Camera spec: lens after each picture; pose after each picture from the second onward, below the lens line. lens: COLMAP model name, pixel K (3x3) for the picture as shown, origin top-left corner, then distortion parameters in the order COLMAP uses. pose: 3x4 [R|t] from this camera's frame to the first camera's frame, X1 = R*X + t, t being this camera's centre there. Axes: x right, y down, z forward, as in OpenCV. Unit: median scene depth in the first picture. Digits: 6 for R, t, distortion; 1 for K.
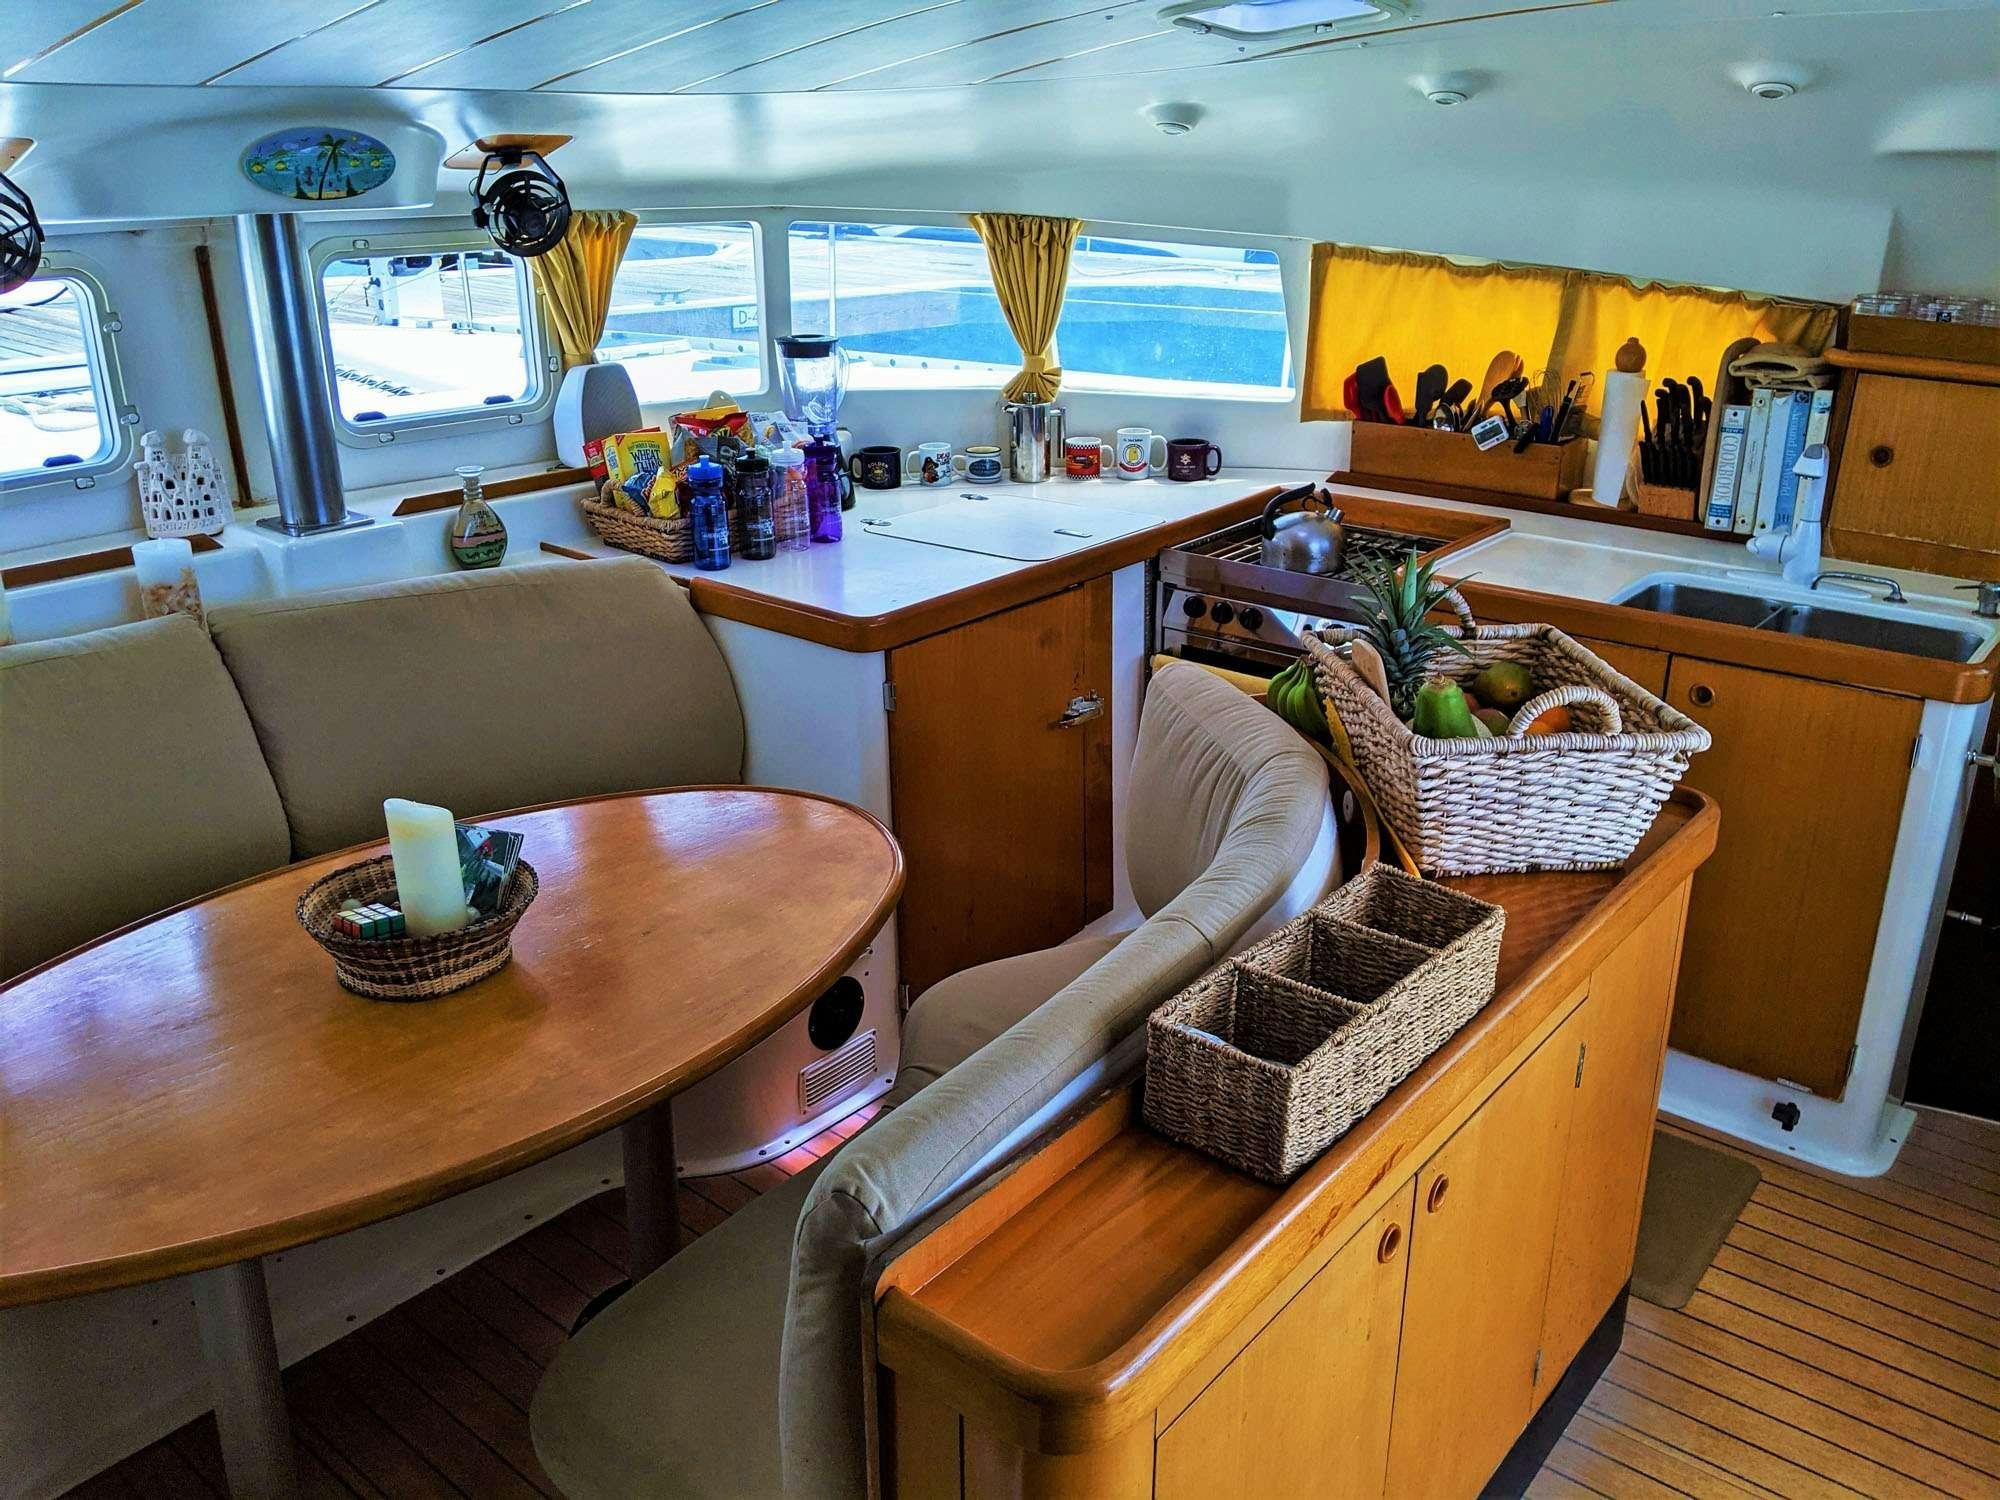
lens RADIAL K [[1596.6, 0, 1001.2], [0, 1596.6, 748.0], [0, 0, 1]] dist [-0.059179, -0.009922]
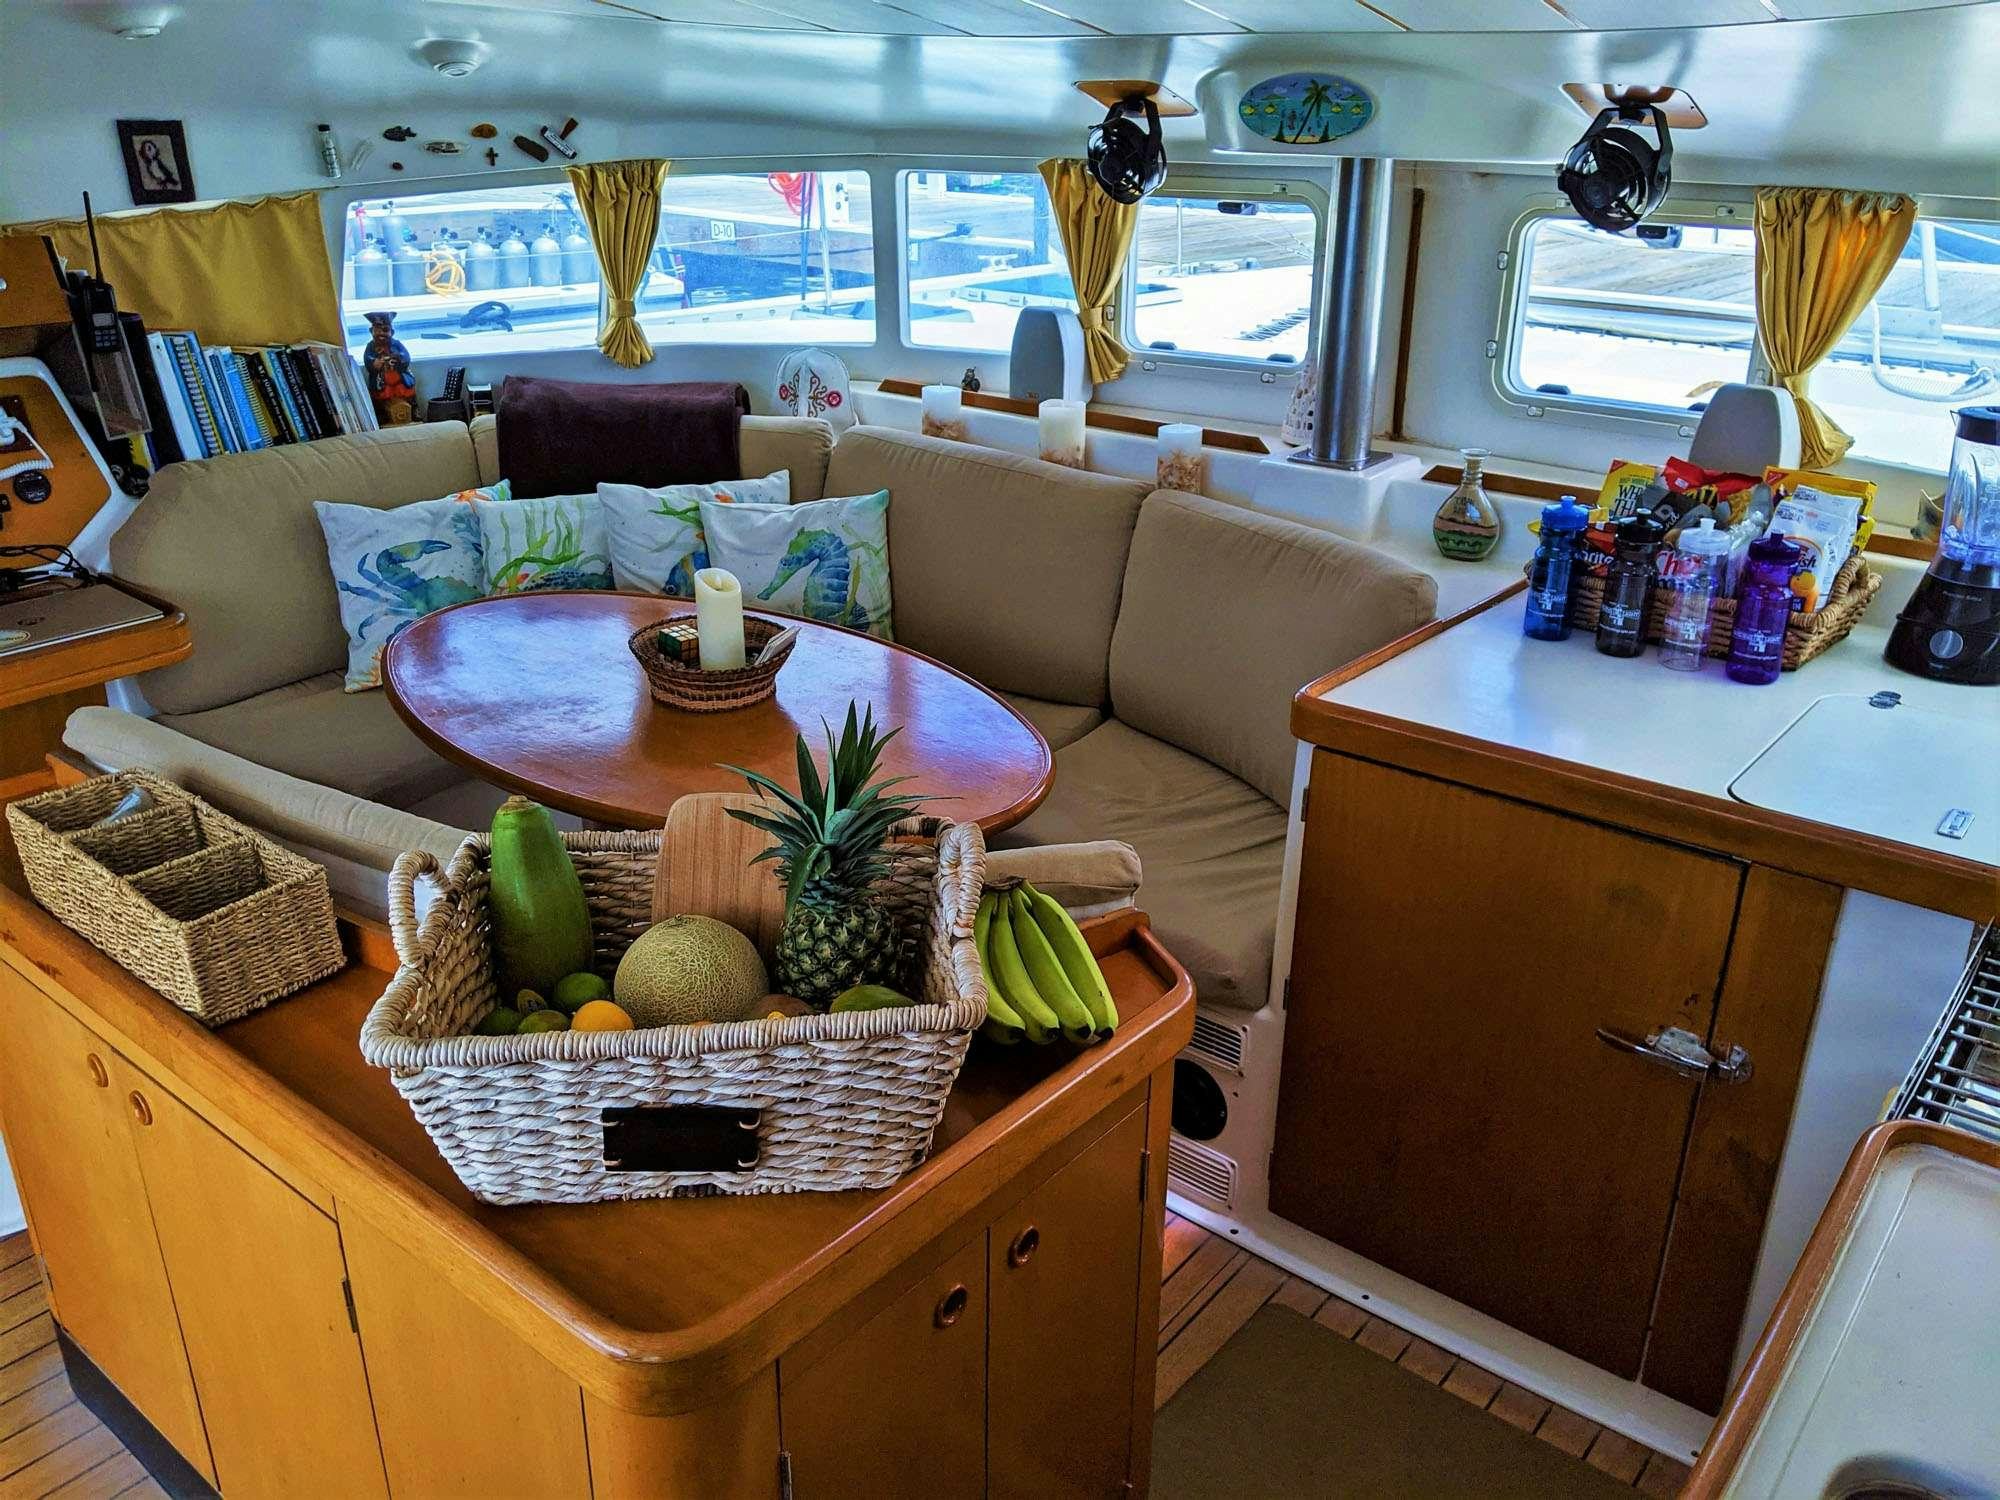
lens RADIAL K [[1596.6, 0, 997.8], [0, 1596.6, 755.7], [0, 0, 1]] dist [-0.059179, -0.009922]
pose [[-0.002663, 0.373349, -0.927687, 0.684763], [-0.354397, 0.867126, 0.349993, -0.290542], [0.935091, 0.329702, 0.130004, 0.802215]]
